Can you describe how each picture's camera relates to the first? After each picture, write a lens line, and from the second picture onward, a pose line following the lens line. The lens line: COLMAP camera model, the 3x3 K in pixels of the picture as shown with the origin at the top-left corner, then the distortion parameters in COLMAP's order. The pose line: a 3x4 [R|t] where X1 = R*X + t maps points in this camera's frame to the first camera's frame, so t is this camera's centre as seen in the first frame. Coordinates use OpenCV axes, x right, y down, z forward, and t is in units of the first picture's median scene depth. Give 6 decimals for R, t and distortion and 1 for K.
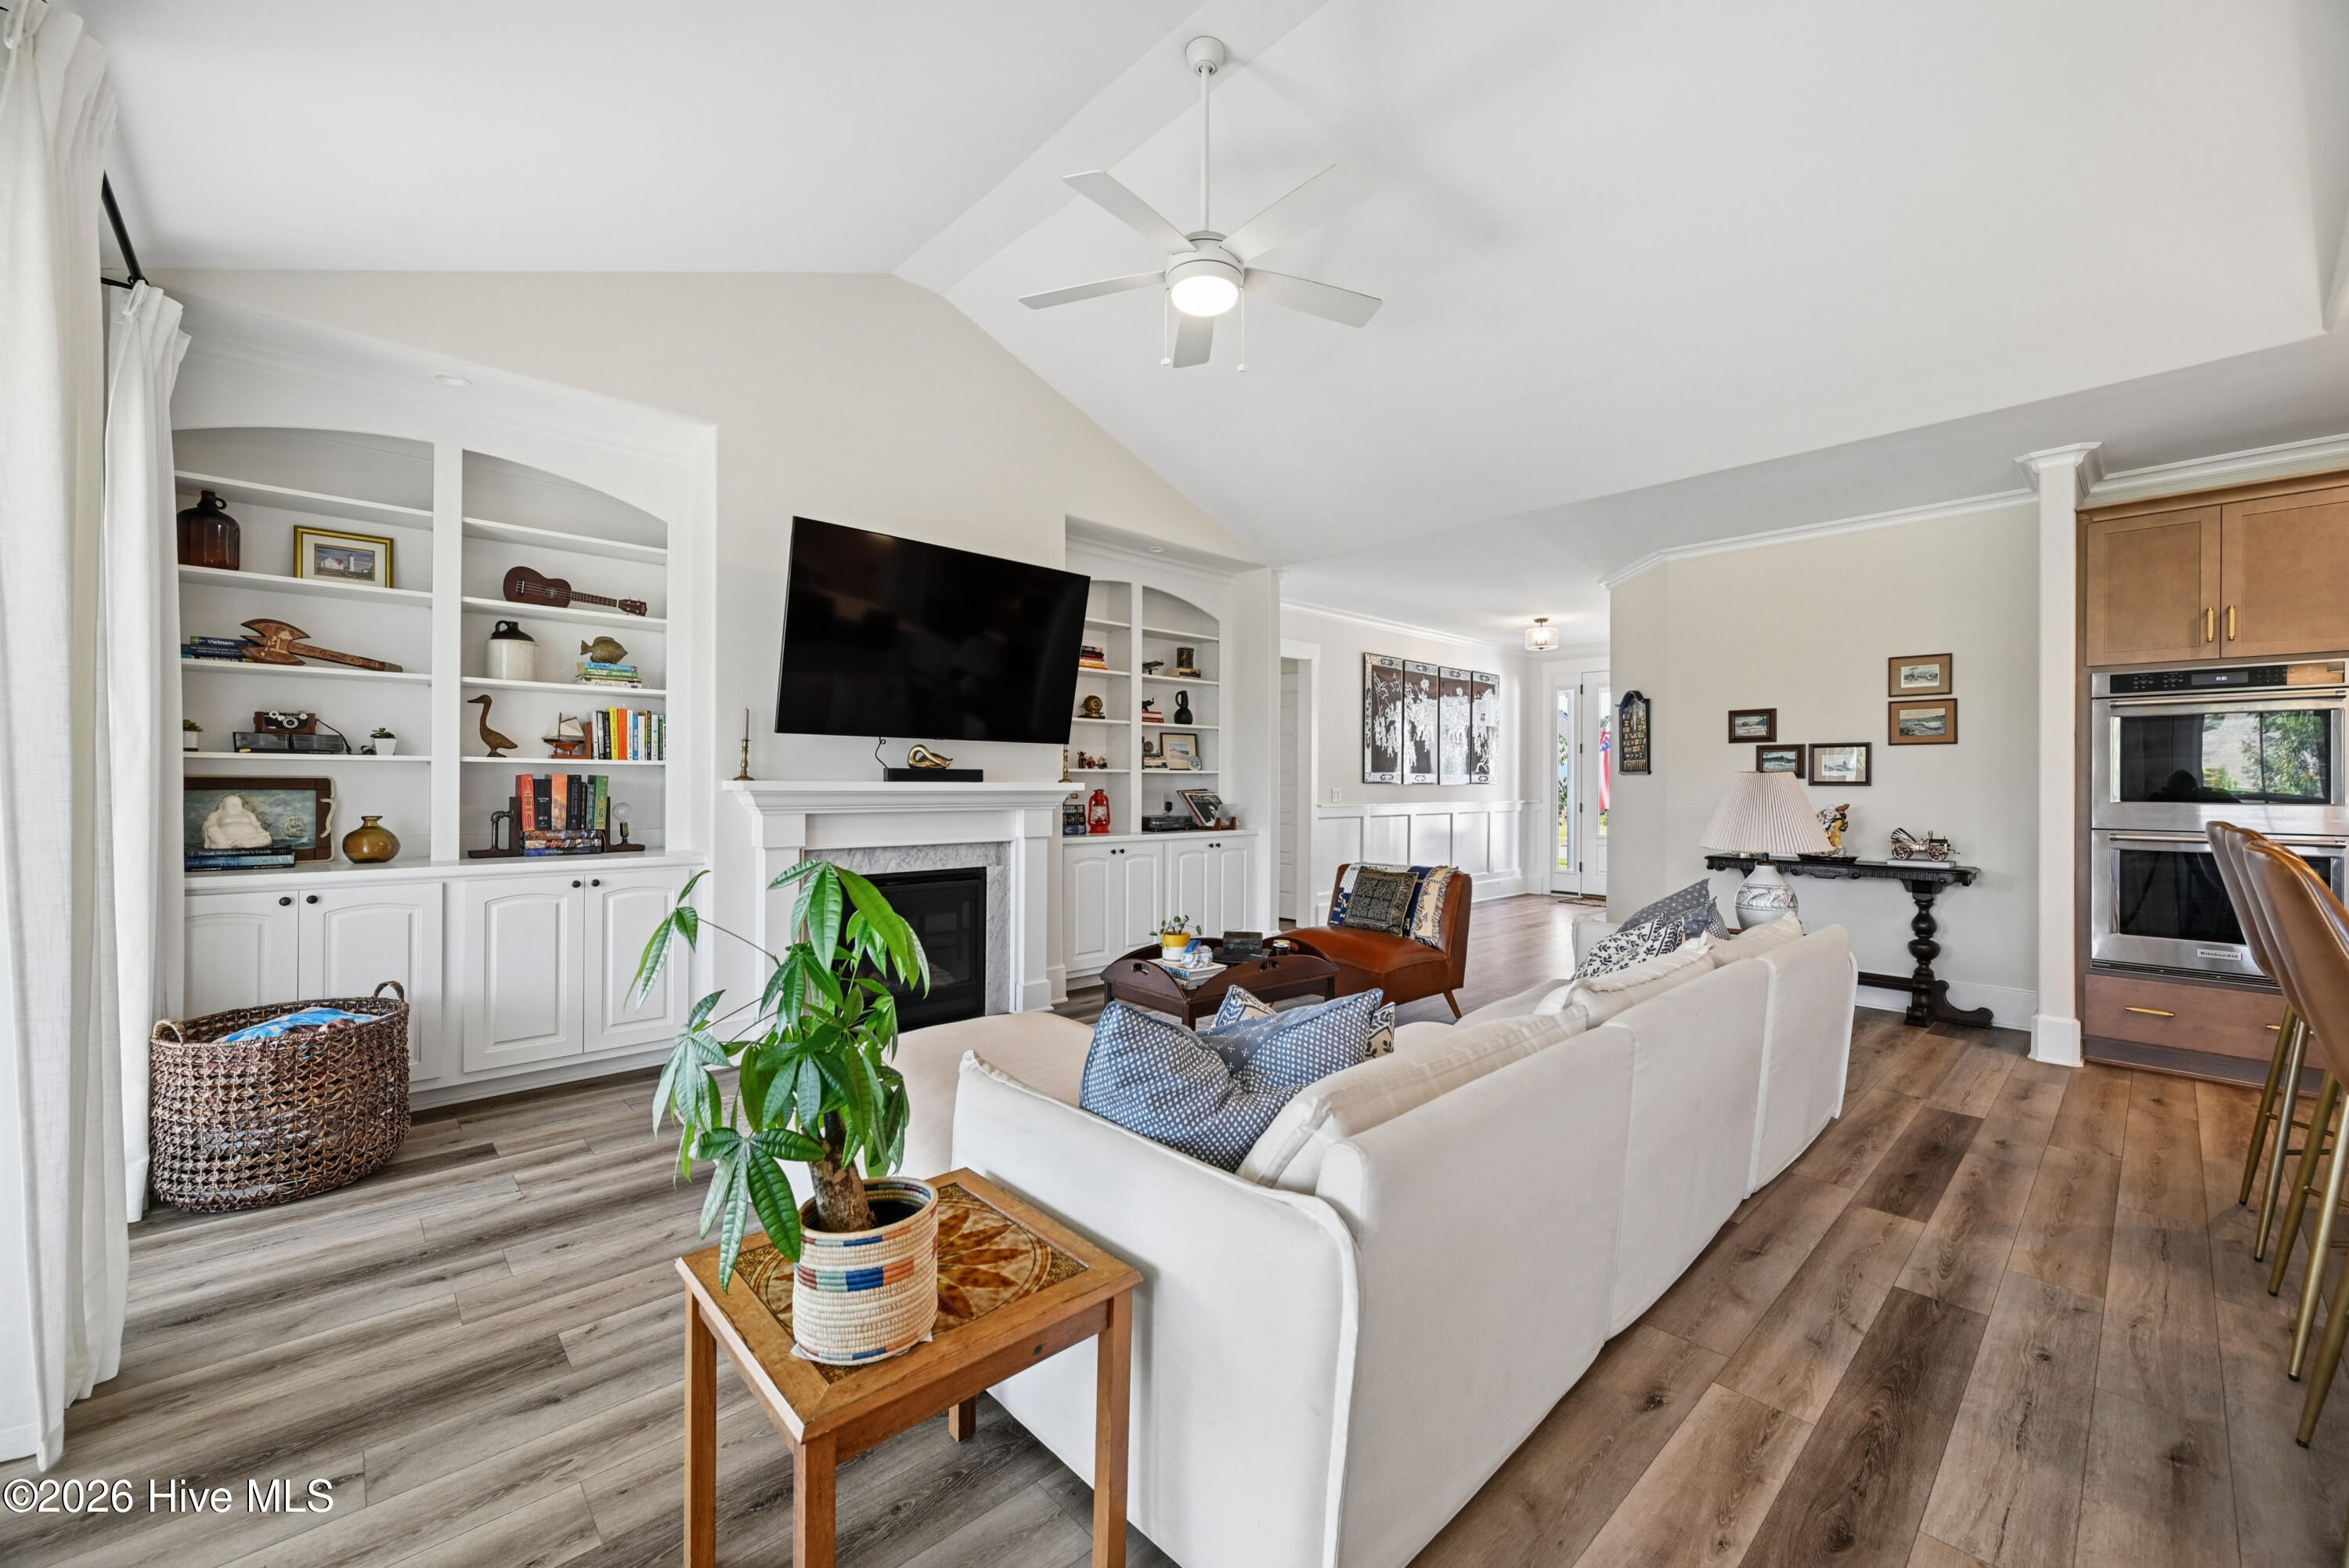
lens RADIAL K [[918.7, 0, 1167.2], [0, 918.7, 783.0], [0, 0, 1]] dist [-0.001440, 0.000302]
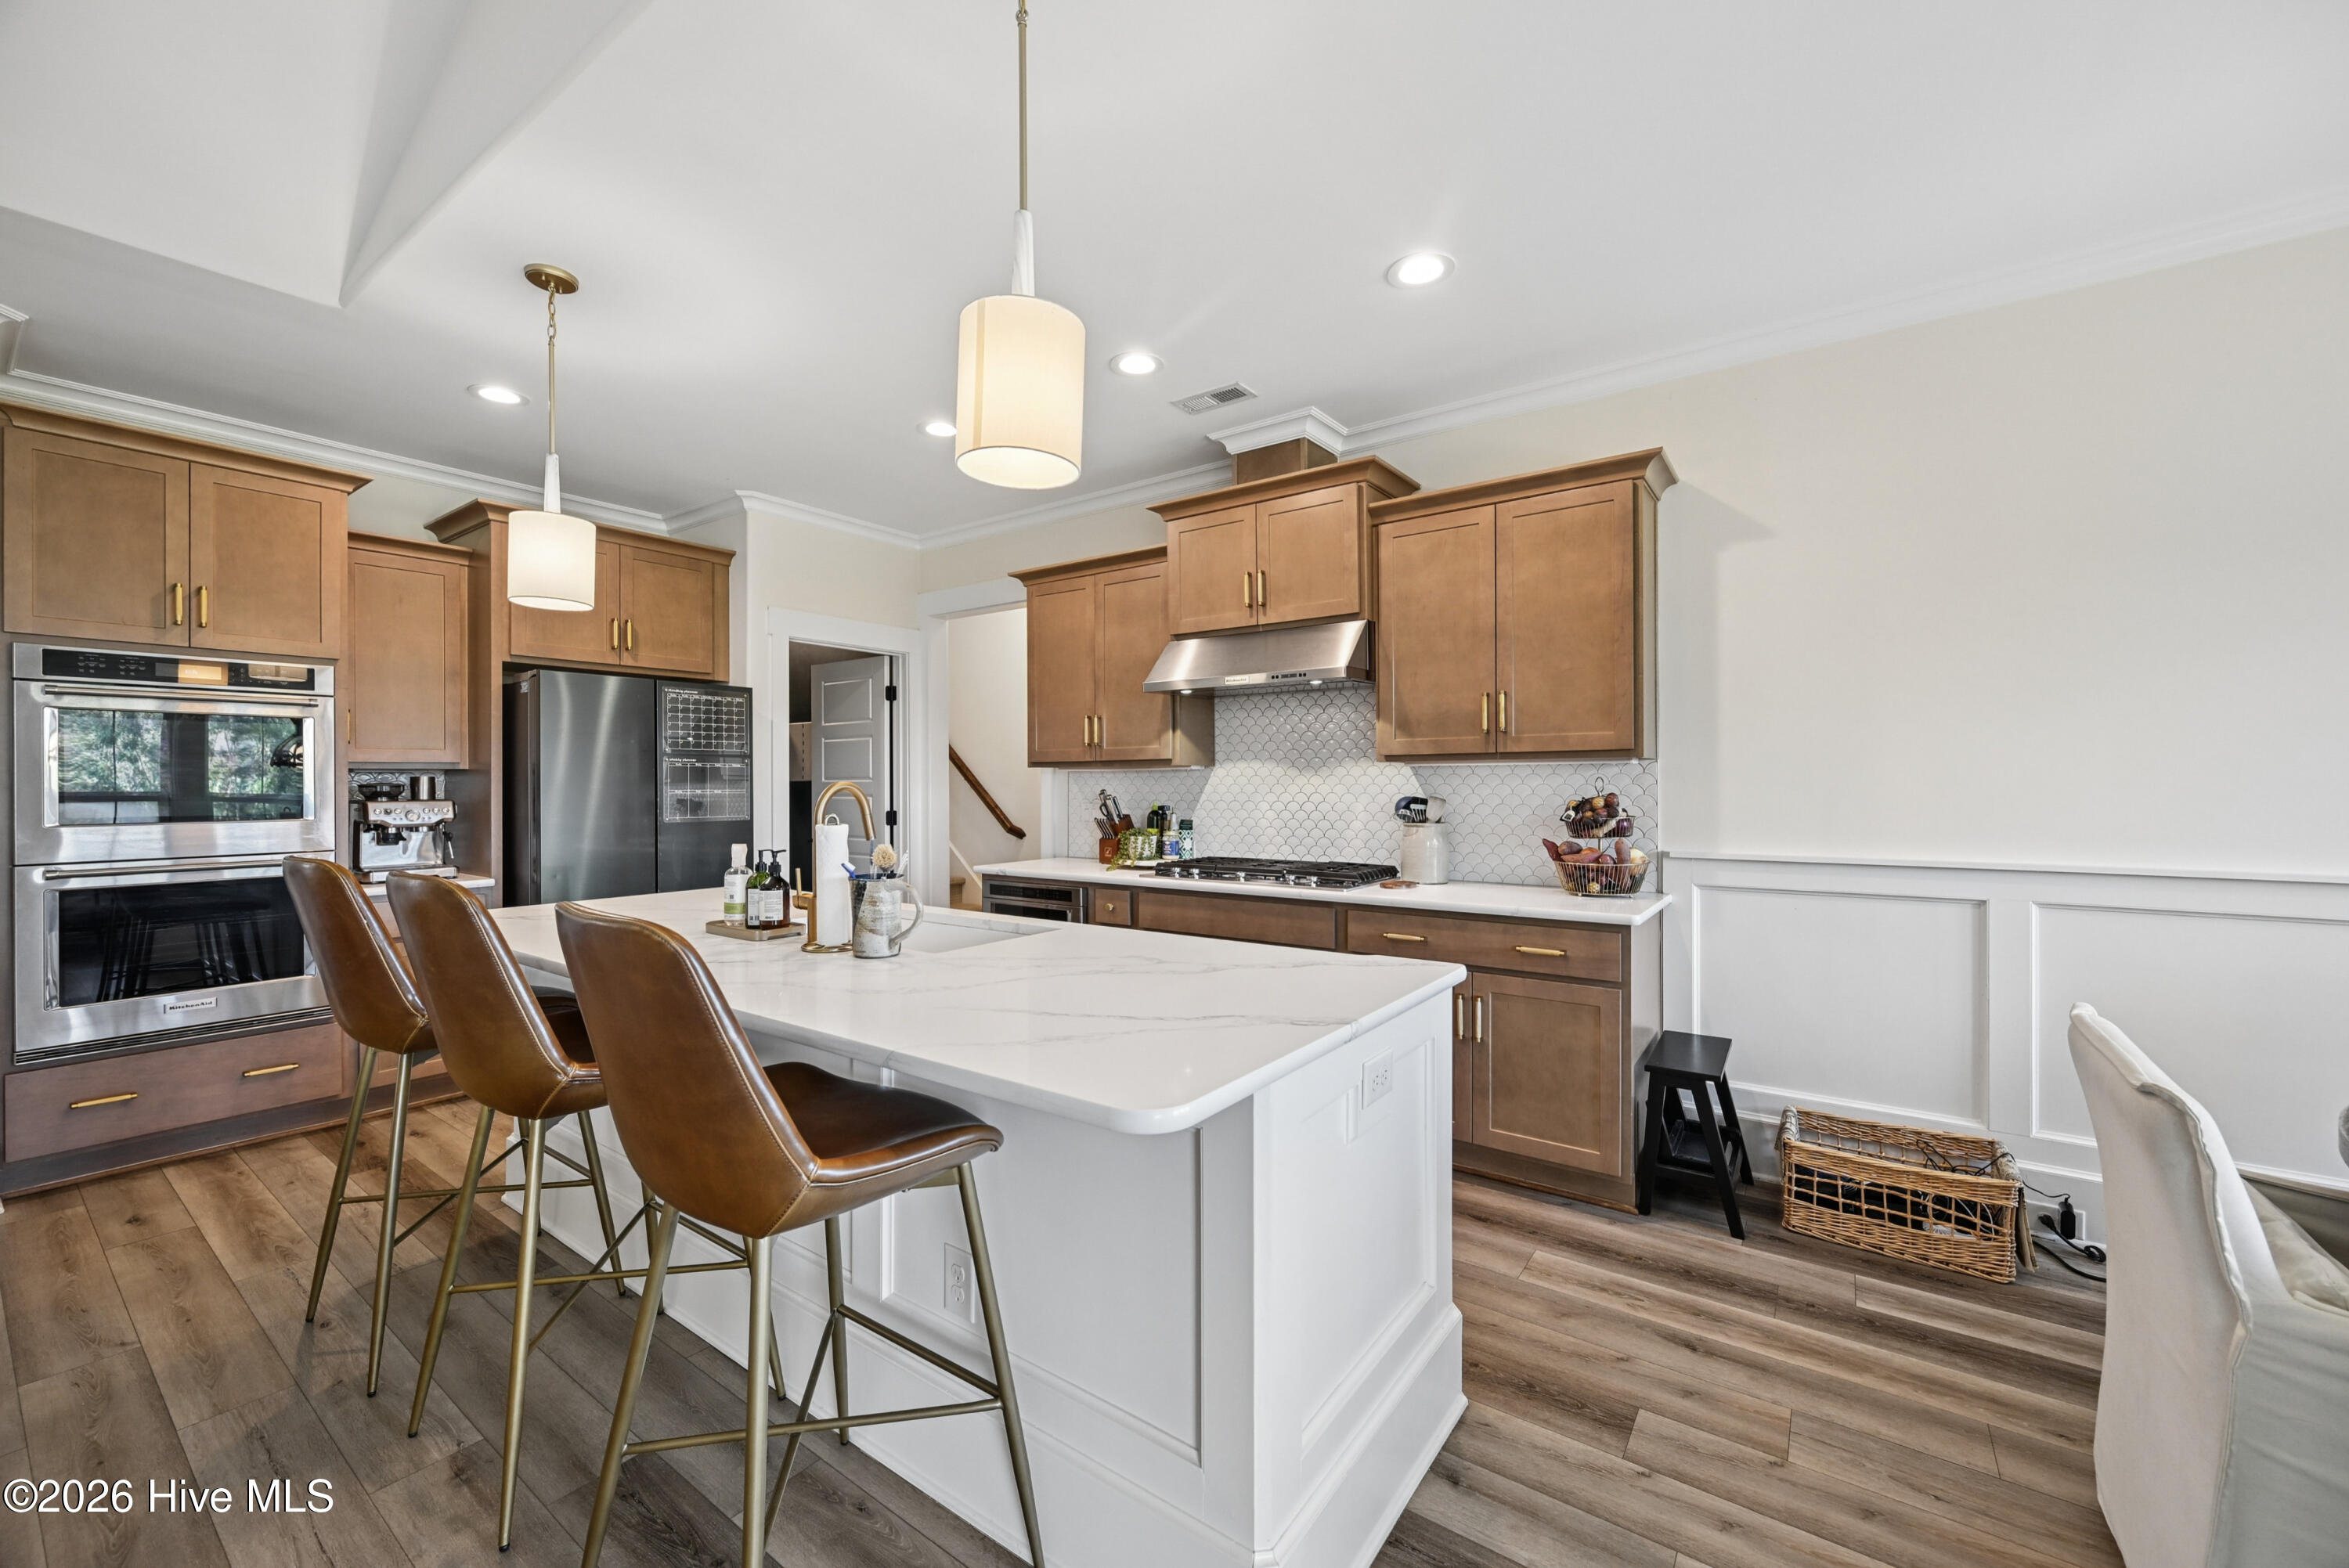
lens RADIAL K [[918.7, 0, 1174.4], [0, 918.7, 783.6], [0, 0, 1]] dist [-0.001440, 0.000302]
pose [[-0.197446, -0.004704, 0.980302, 0.123571], [0.001389, 0.999986, 0.005079, -0.012123], [-0.980313, 0.002365, -0.197437, 0.225030]]
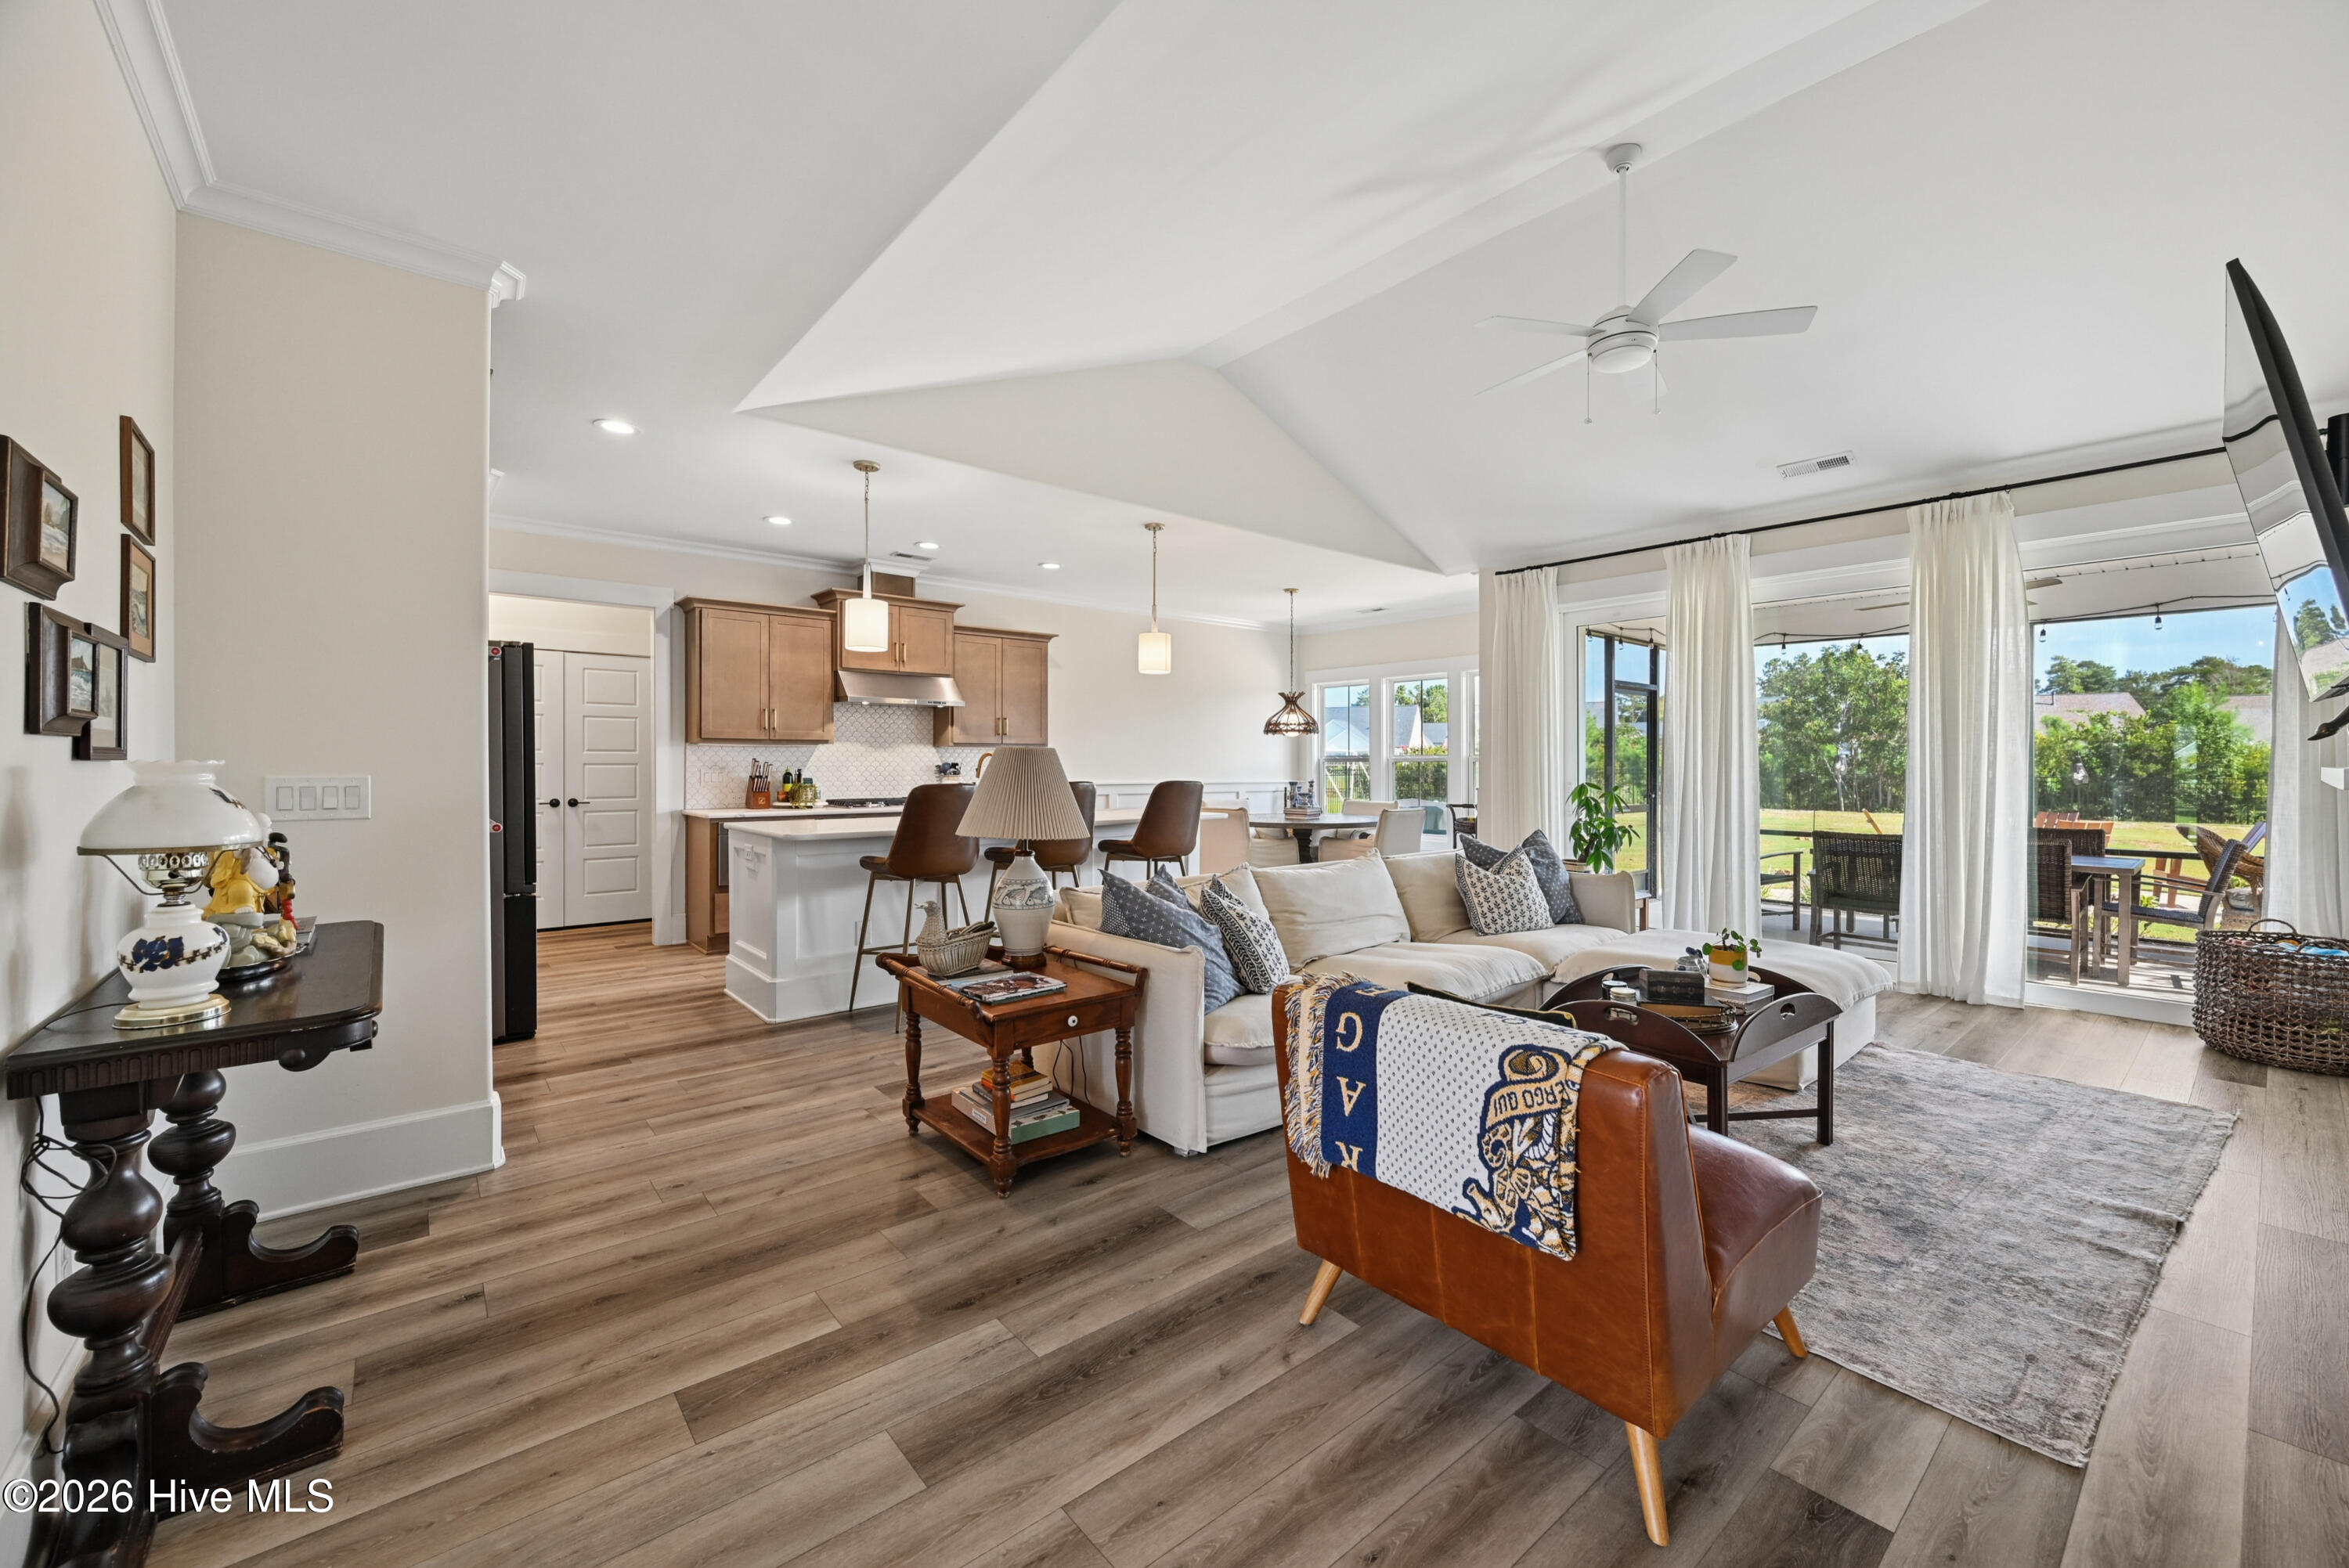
lens RADIAL K [[918.7, 0, 1169.6], [0, 918.7, 765.2], [0, 0, 1]] dist [-0.001440, 0.000302]
pose [[-0.998714, -0.008105, 0.050052, 0.355229], [-0.008040, 0.999967, 0.001513, 0.000783], [-0.050063, 0.001109, -0.998745, 1.392103]]
